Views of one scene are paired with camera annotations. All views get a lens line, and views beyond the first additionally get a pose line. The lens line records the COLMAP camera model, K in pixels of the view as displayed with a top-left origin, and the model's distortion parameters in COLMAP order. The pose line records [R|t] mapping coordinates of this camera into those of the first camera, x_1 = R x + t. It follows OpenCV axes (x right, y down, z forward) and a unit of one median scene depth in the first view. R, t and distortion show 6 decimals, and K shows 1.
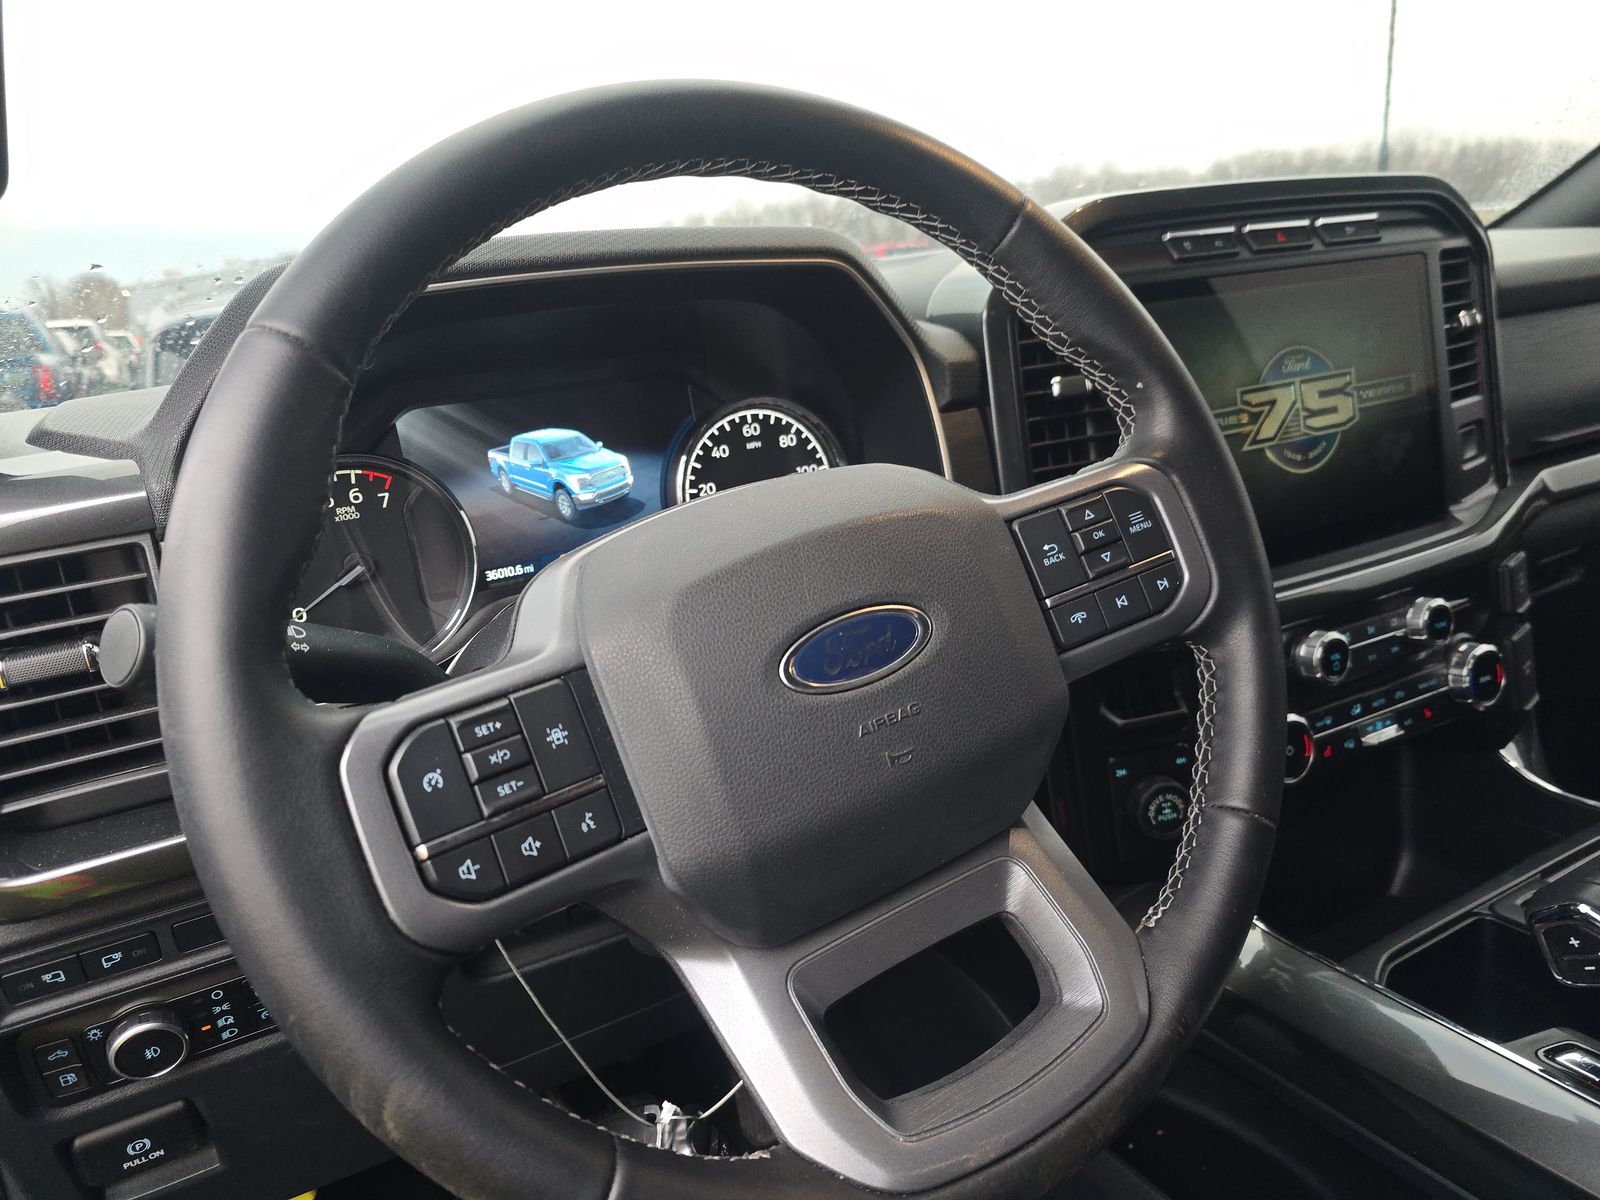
lens RADIAL K [[1058.9, 0, 809.8], [0, 1058.9, 593.3], [0, 0, 1]] dist [0.076703, -0.065655]
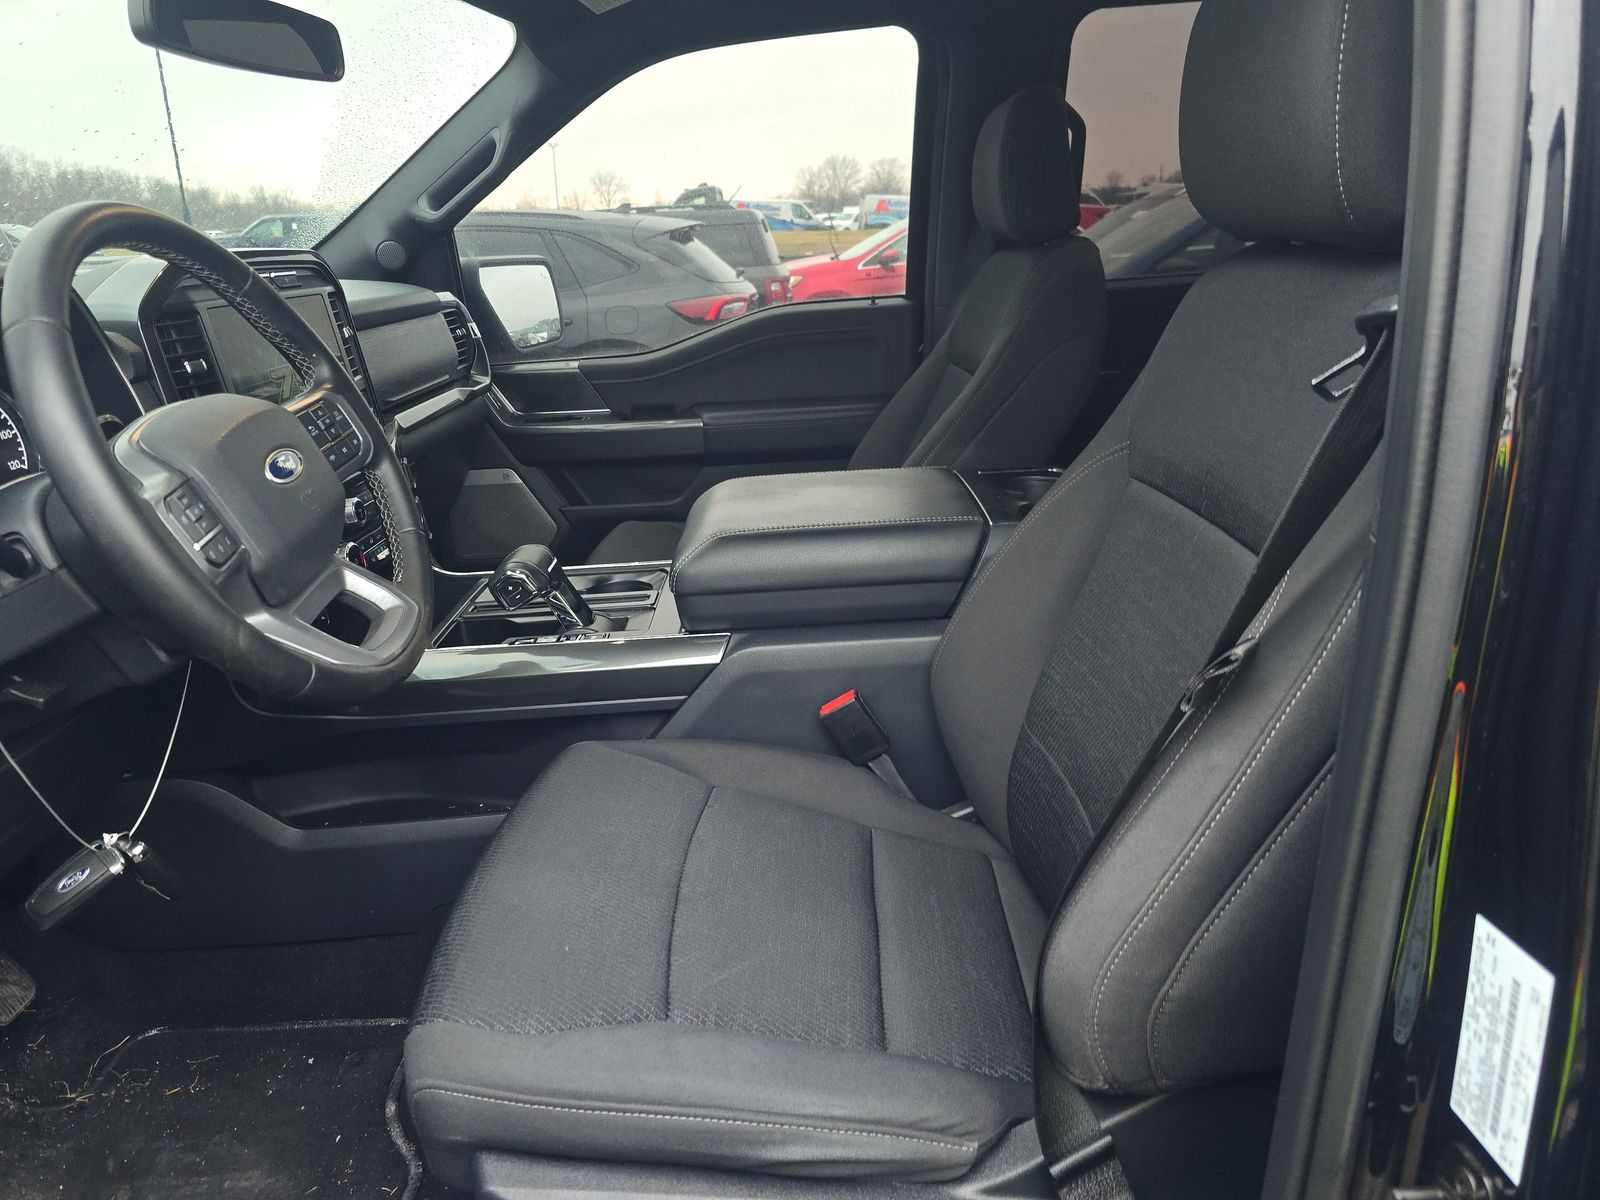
lens RADIAL K [[1076.2, 0, 803.1], [0, 1076.2, 593.0], [0, 0, 1]] dist [0.060809, -0.068134]
pose [[0.465154, -0.201594, 0.861970, -0.875501], [0.224096, 0.968823, 0.105653, 0.186244], [-0.856395, 0.144019, 0.495828, -0.622477]]
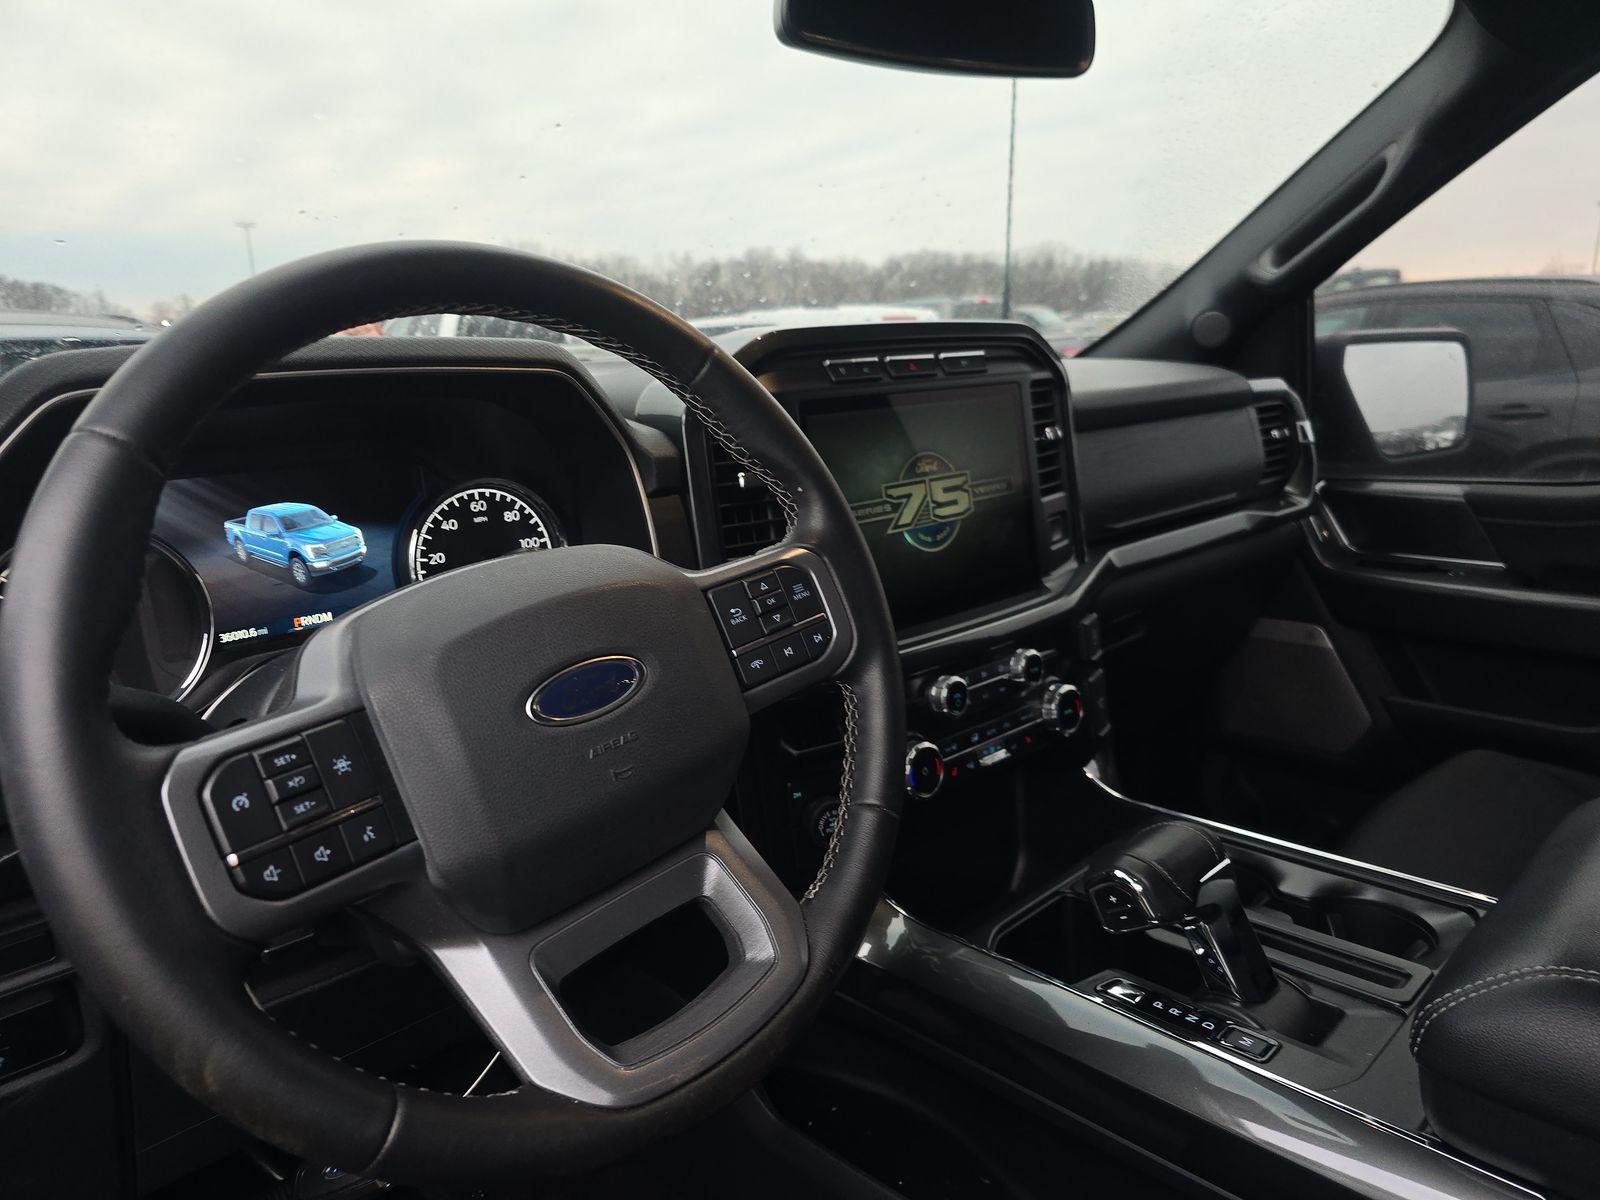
lens RADIAL K [[1076.2, 0, 803.1], [0, 1076.2, 593.0], [0, 0, 1]] dist [0.060809, -0.068134]
pose [[0.963273, 0.002301, 0.268513, -0.034292], [0.013170, 0.998355, -0.055801, 0.006867], [-0.268199, 0.057288, 0.961659, -0.205706]]
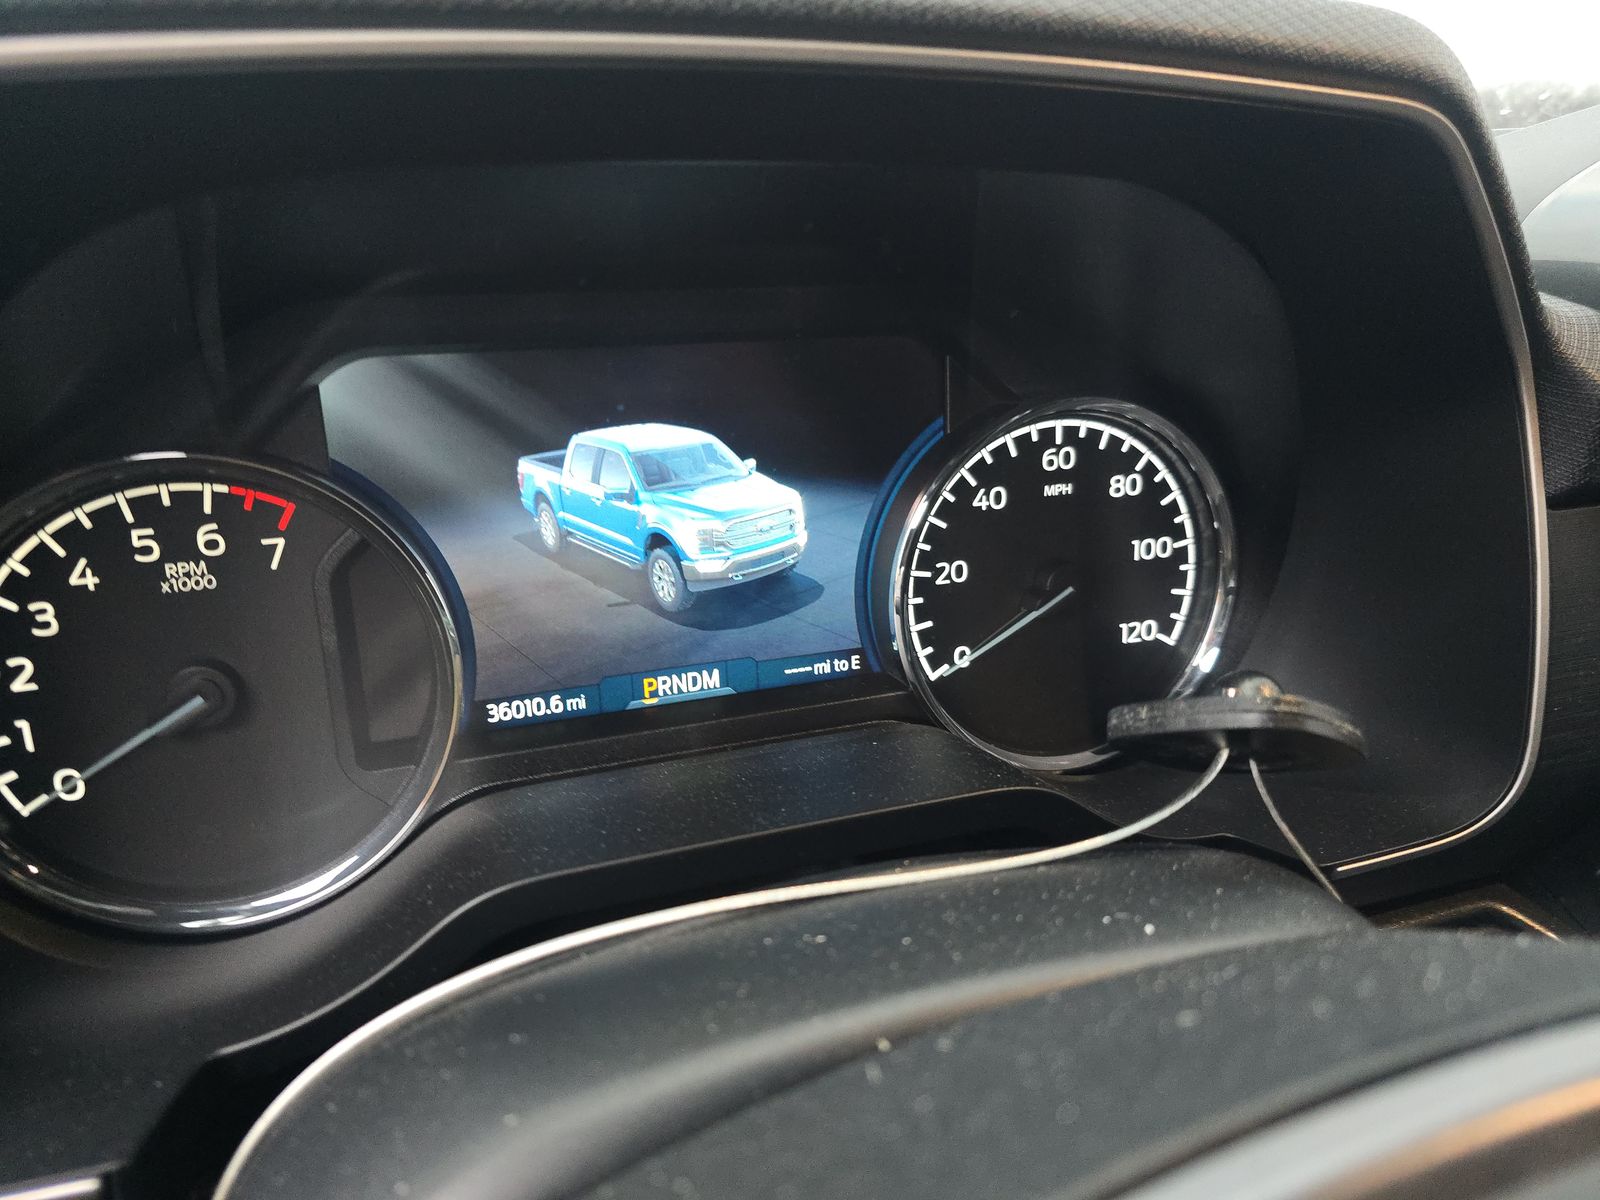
lens RADIAL K [[1058.9, 0, 809.8], [0, 1058.9, 593.3], [0, 0, 1]] dist [0.076703, -0.065655]
pose [[0.981261, 0.153586, -0.116355, -0.110358], [-0.139869, 0.983101, 0.118108, -0.147521], [0.132529, -0.099620, 0.986160, 0.542362]]
